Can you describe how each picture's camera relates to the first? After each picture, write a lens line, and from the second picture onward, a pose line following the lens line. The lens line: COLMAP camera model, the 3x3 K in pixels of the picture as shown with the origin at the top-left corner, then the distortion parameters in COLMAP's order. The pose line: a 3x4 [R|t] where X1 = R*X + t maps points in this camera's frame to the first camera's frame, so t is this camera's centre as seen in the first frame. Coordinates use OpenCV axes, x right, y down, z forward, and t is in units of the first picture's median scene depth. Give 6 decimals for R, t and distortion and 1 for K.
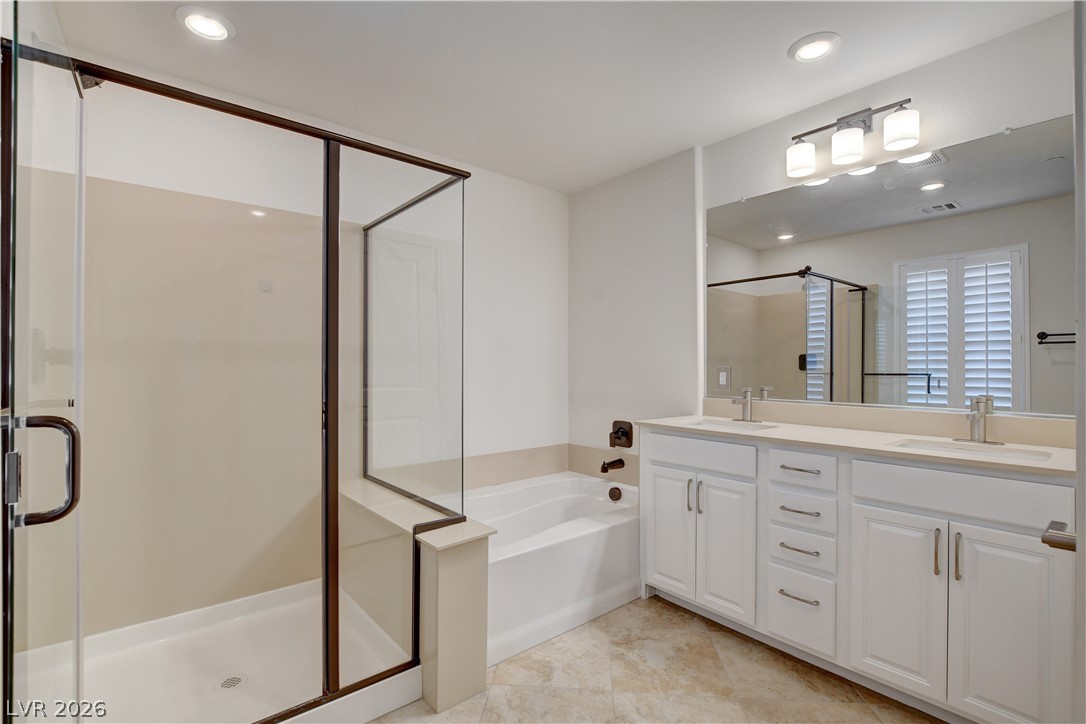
lens RADIAL K [[523.2, 0, 543.0], [0, 523.2, 362.0], [0, 0, 1]] dist [-0.021259, 0.000228]
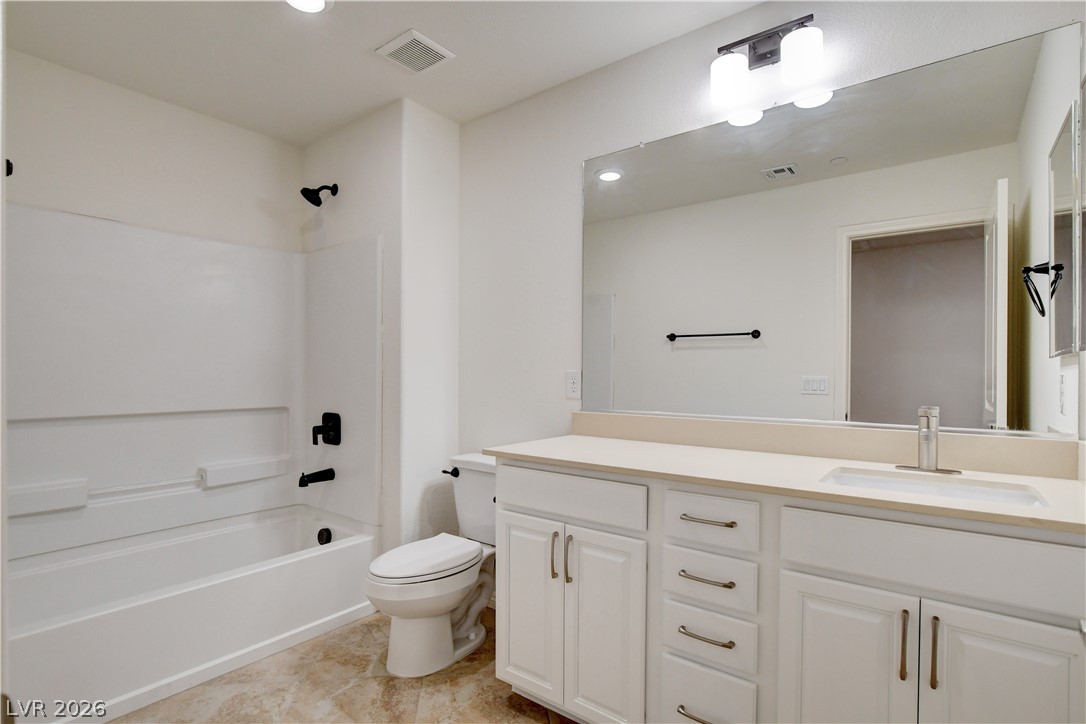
lens RADIAL K [[544.1, 0, 541.8], [0, 544.1, 376.7], [0, 0, 1]] dist [-0.037288, -0.000052]
pose [[0.978434, -0.001715, 0.206552, 0.112587], [-0.001174, 0.999903, 0.013866, 0.008133], [-0.206556, -0.013809, 0.978337, 0.294379]]
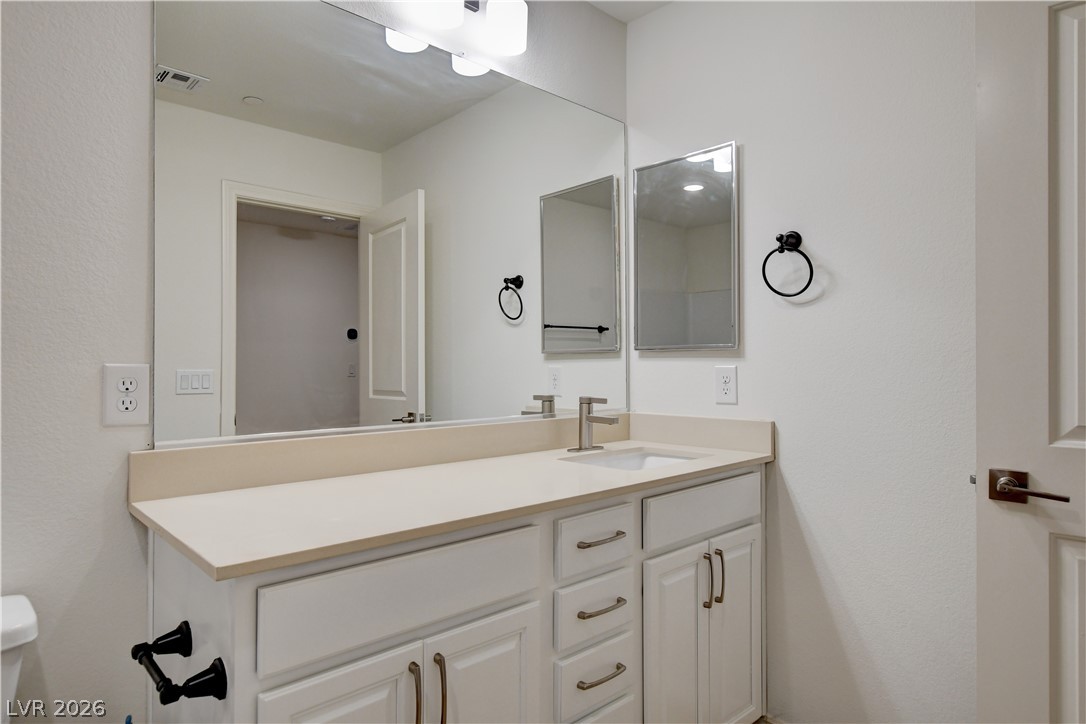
lens RADIAL K [[642.1, 0, 543.0], [0, 642.1, 362.0], [0, 0, 1]] dist [0.002821, 0.000058]
pose [[-0.055984, -0.004138, 0.998423, -0.185746], [-0.005316, 0.999978, 0.003847, 0.002436], [-0.998417, -0.005092, -0.056005, 0.904187]]
